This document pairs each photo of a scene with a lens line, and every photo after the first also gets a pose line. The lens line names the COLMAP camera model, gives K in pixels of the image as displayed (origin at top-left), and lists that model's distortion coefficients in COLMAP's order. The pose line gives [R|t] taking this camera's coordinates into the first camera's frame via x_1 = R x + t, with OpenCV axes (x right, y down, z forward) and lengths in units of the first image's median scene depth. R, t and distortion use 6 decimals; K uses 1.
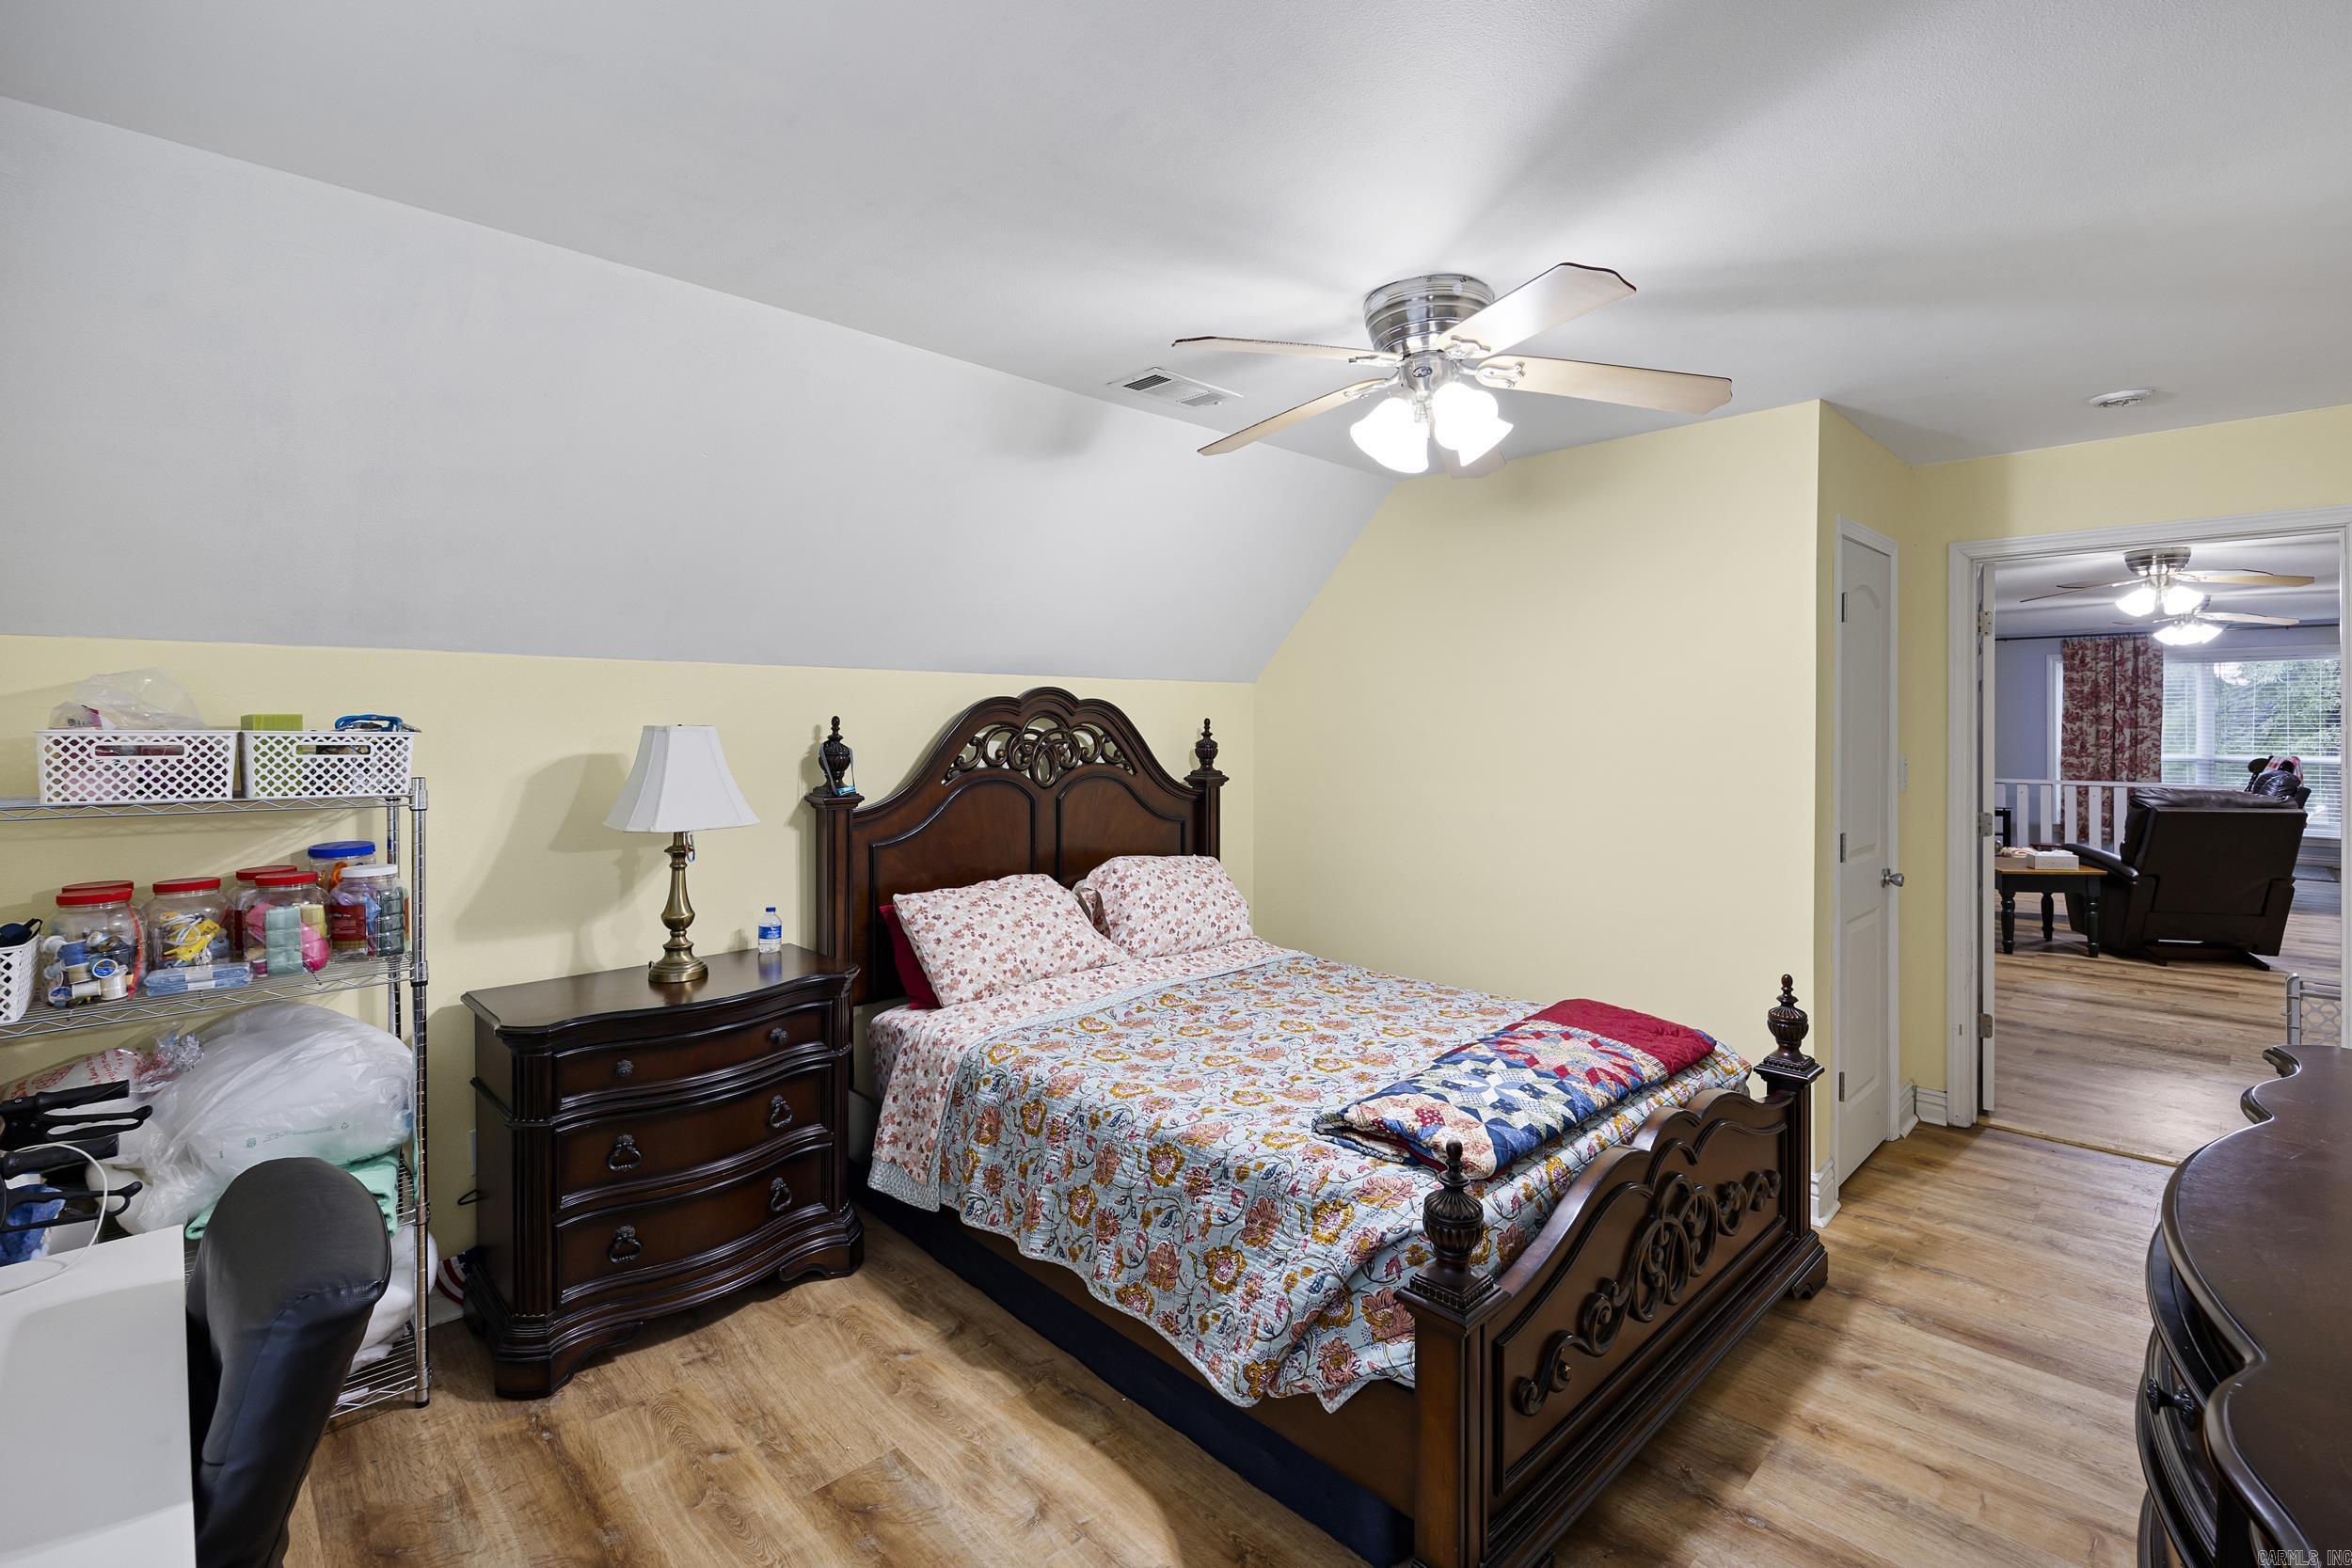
lens RADIAL K [[1053.0, 0, 1189.7], [0, 1053.0, 736.9], [0, 0, 1]] dist [-0.013278, 0.000002]
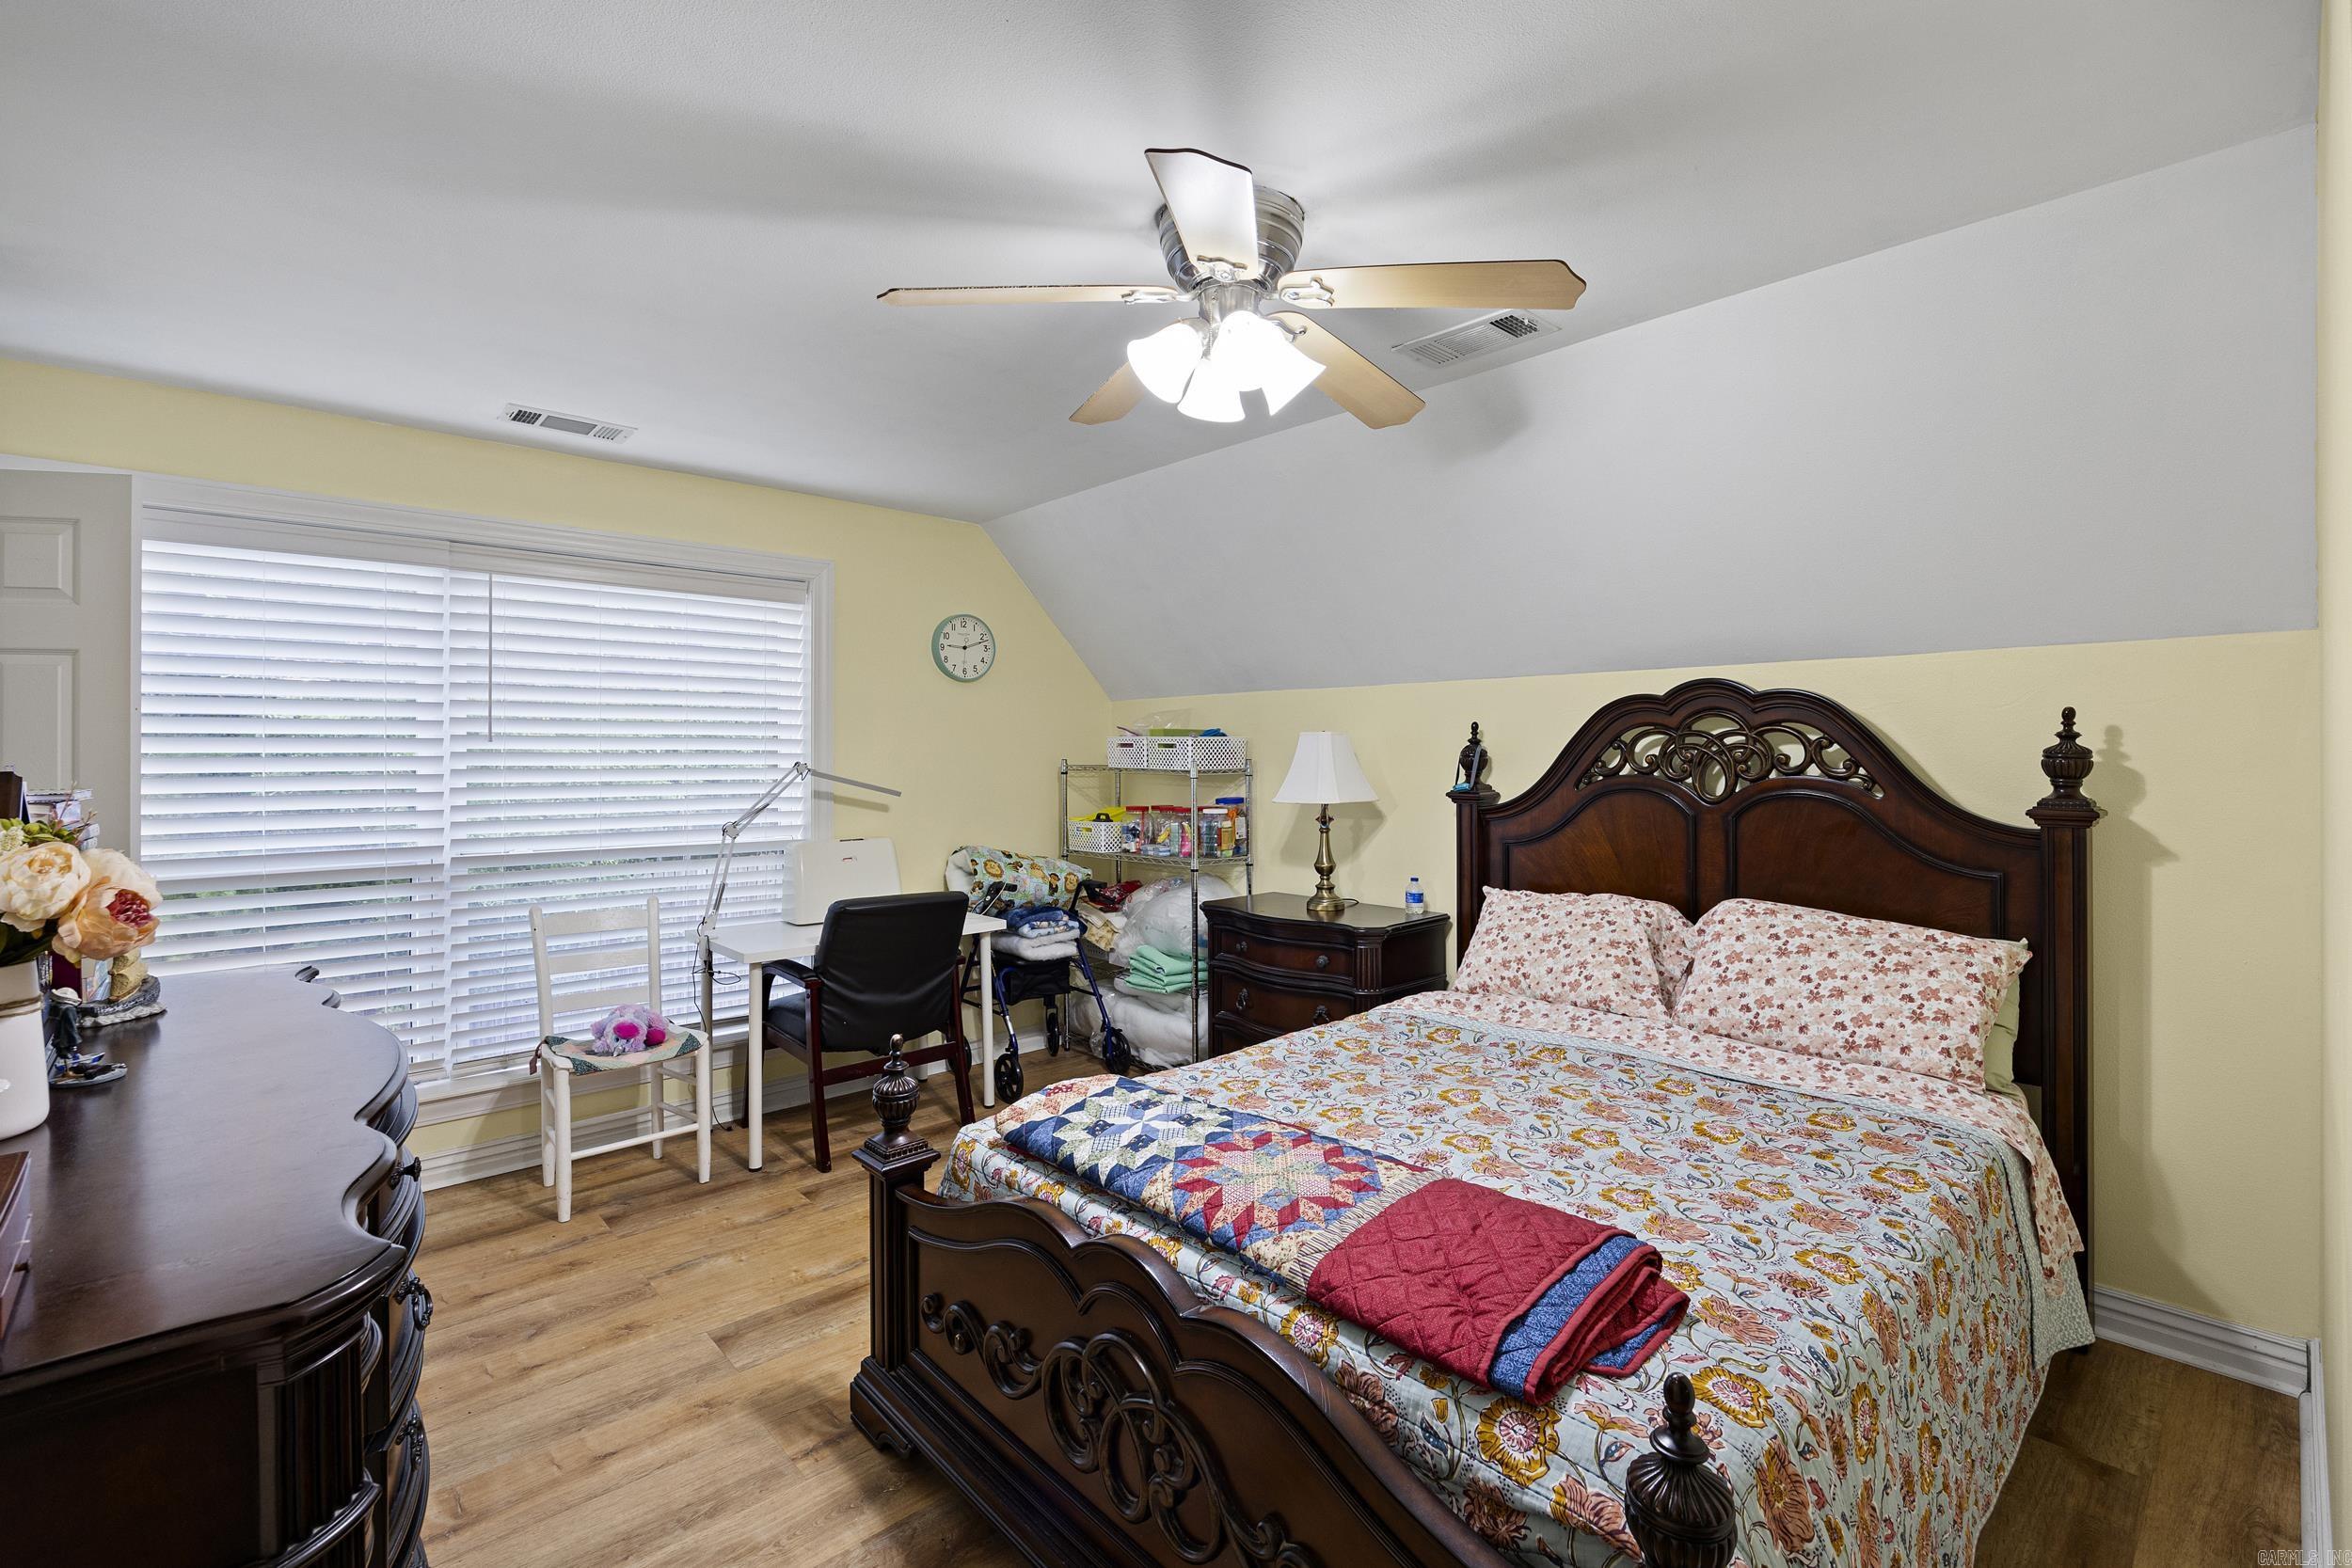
lens RADIAL K [[1053.0, 0, 1189.7], [0, 1053.0, 736.9], [0, 0, 1]] dist [-0.013278, 0.000002]
pose [[-0.029298, -0.012243, -0.999496, 0.980777], [-0.006786, 0.999904, -0.012049, 0.014493], [0.999548, 0.006429, -0.029378, 0.882371]]
